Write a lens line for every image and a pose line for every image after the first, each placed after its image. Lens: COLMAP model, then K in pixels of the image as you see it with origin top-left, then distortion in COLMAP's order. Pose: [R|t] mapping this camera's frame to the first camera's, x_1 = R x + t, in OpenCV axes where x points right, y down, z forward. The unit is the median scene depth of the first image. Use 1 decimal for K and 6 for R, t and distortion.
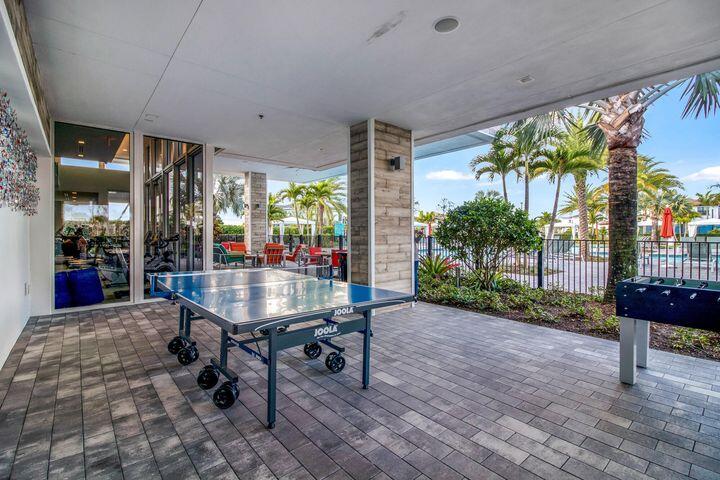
lens RADIAL K [[339.1, 0, 355.3], [0, 339.1, 236.6], [0, 0, 1]] dist [0.015702, -0.006074]
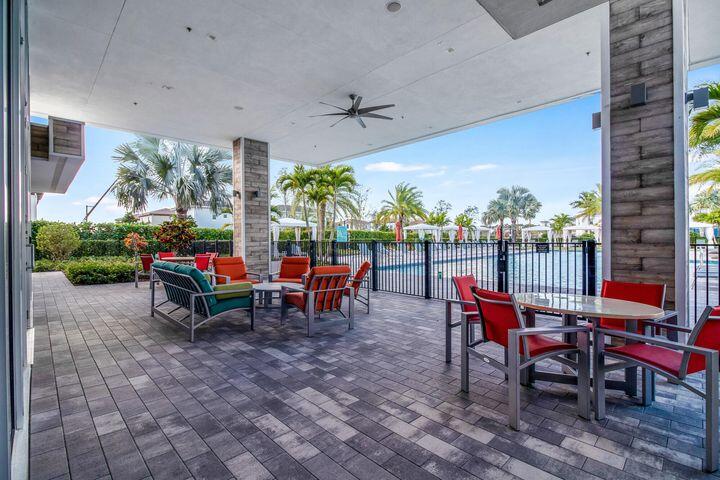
lens RADIAL K [[339.1, 0, 364.8], [0, 339.1, 239.8], [0, 0, 1]] dist [0.015702, -0.006074]
pose [[0.995832, -0.006832, 0.090949, -0.116345], [0.007198, 0.999967, -0.003694, -0.003150], [-0.090921, 0.004334, 0.995849, 0.293159]]
